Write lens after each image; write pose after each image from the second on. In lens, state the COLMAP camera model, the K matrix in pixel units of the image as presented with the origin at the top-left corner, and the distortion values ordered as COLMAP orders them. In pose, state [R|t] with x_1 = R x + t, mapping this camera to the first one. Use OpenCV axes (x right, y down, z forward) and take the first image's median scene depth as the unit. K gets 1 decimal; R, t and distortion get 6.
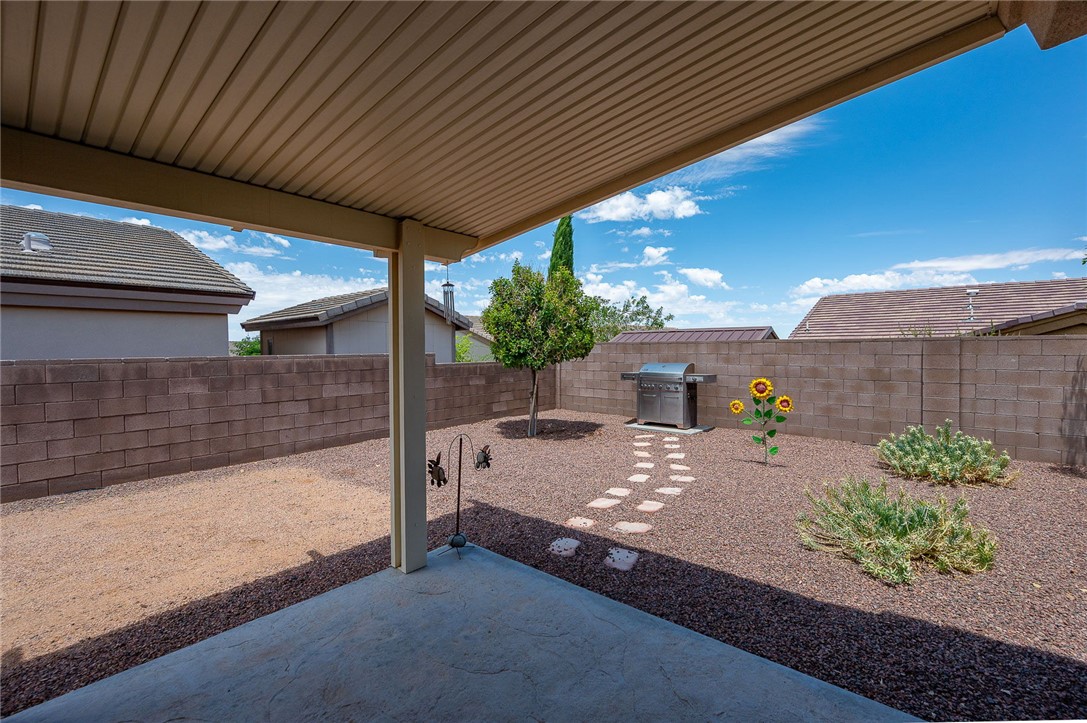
lens RADIAL K [[448.5, 0, 538.9], [0, 448.5, 354.2], [0, 0, 1]] dist [-0.001059, 0.001750]
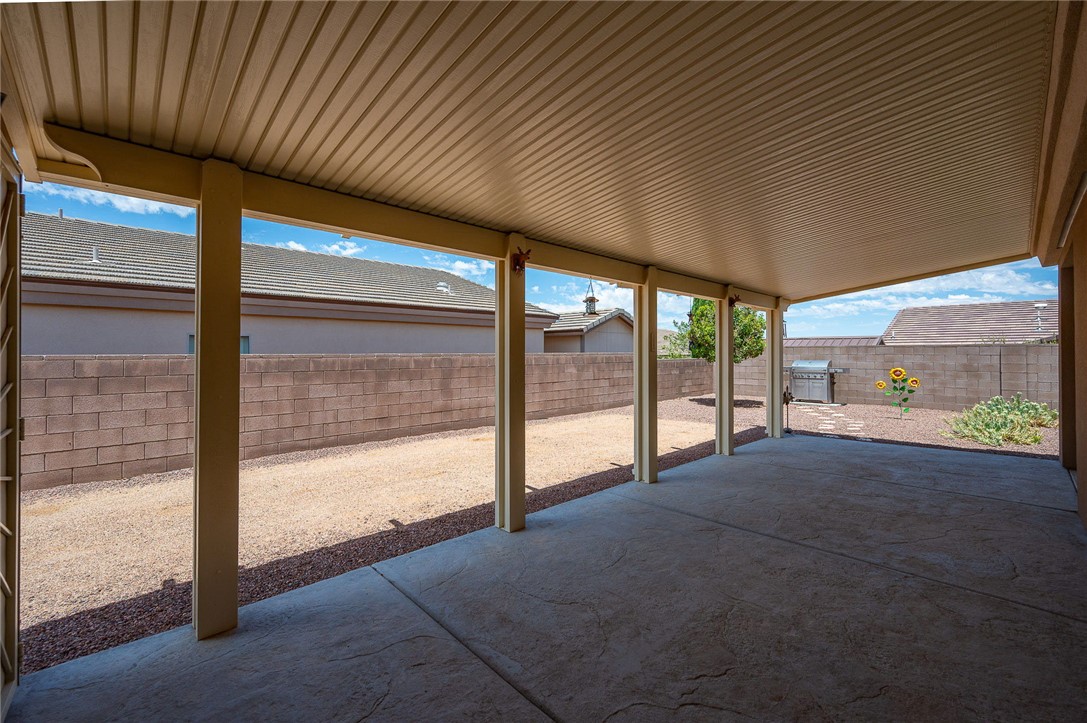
lens RADIAL K [[448.5, 0, 555.9], [0, 448.5, 363.6], [0, 0, 1]] dist [-0.001059, 0.001750]
pose [[0.998335, 0.013529, -0.056078, -0.568748], [-0.012454, 0.999733, 0.019467, 0.018725], [0.056327, -0.018737, 0.998237, -0.608569]]
